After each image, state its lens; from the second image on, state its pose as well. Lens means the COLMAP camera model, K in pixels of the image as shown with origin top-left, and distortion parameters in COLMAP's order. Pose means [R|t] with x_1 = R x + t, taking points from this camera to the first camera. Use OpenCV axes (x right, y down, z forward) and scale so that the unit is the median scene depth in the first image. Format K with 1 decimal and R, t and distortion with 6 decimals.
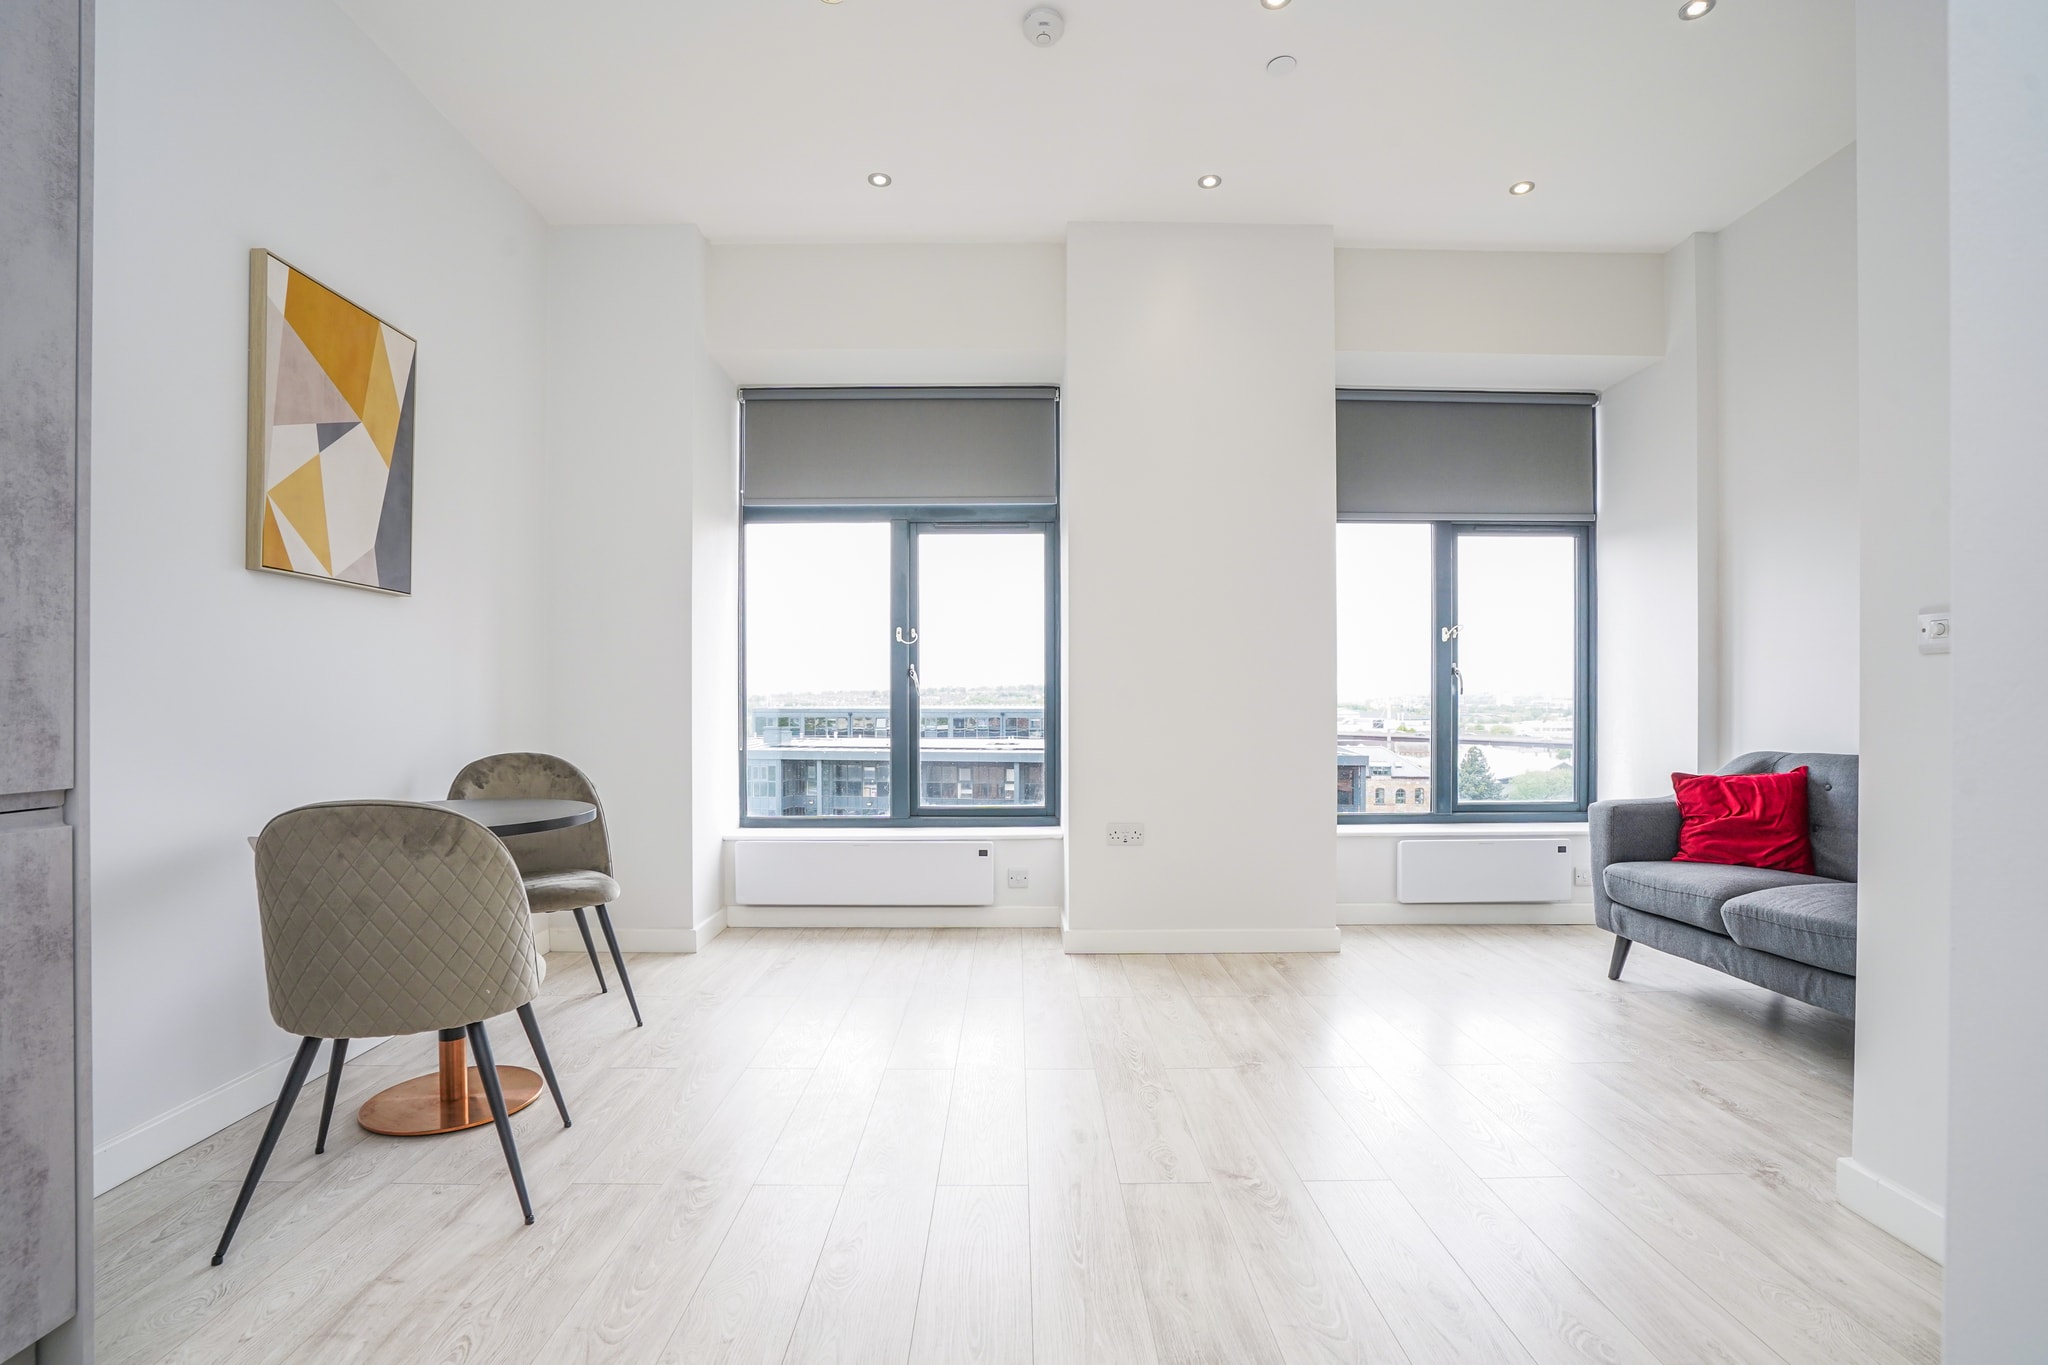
lens RADIAL K [[1000.7, 0, 1019.2], [0, 1000.7, 716.7], [0, 0, 1]] dist [-0.046963, 0.012245]
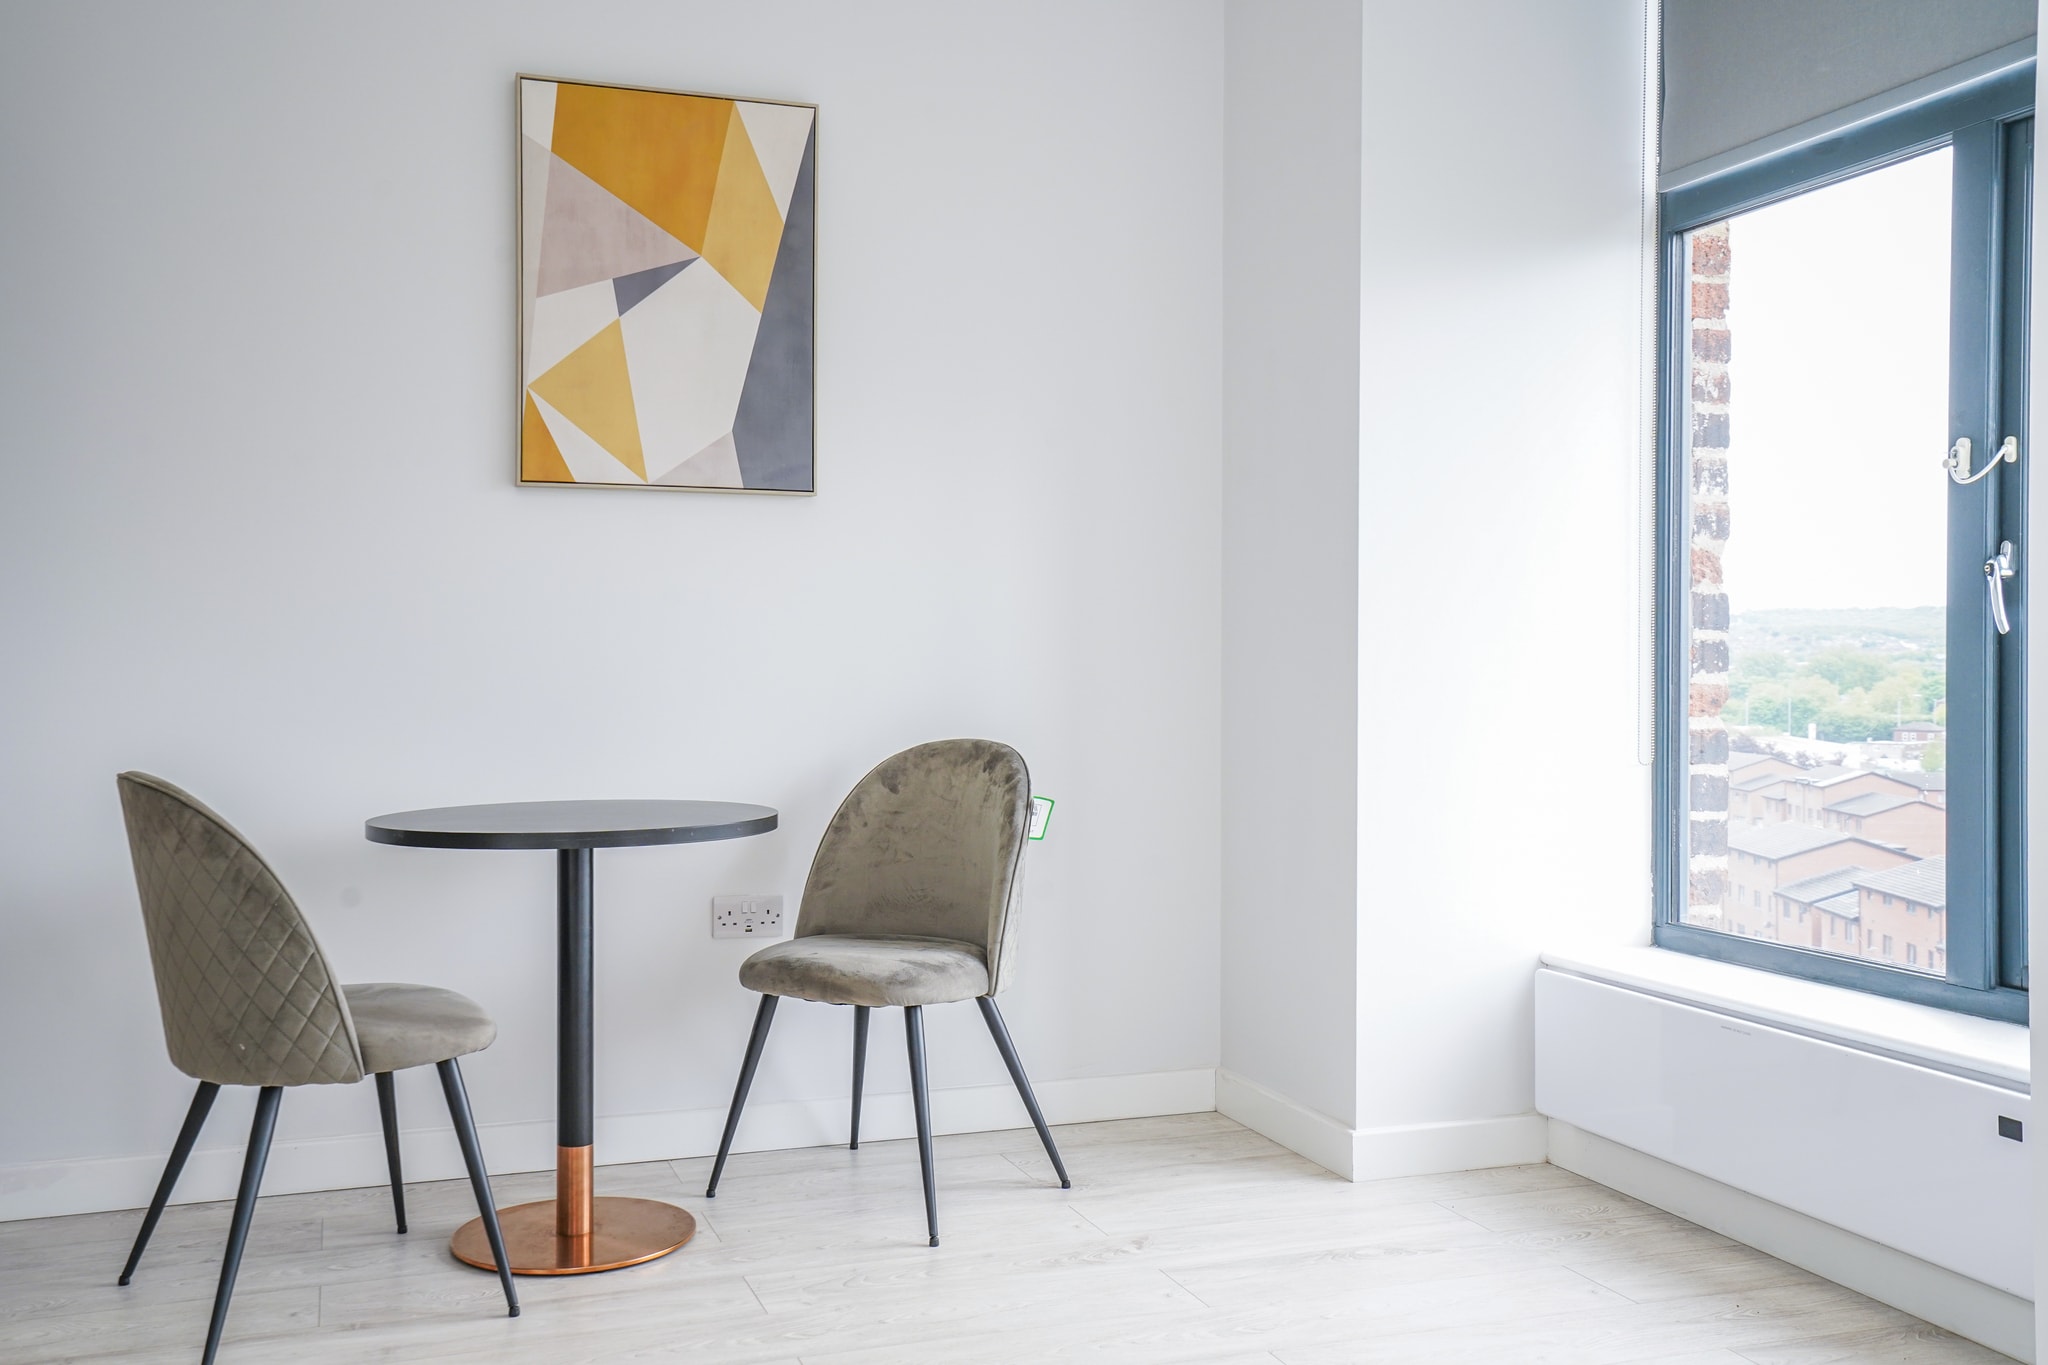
lens RADIAL K [[1943.2, 0, 1021.2], [0, 1943.2, 673.2], [0, 0, 1]] dist [0.038765, 0.000000]
pose [[0.293051, 0.009530, -0.956049, 0.747274], [-0.014173, 0.999884, 0.005622, -0.012472], [0.955992, 0.011903, 0.293152, 0.820825]]
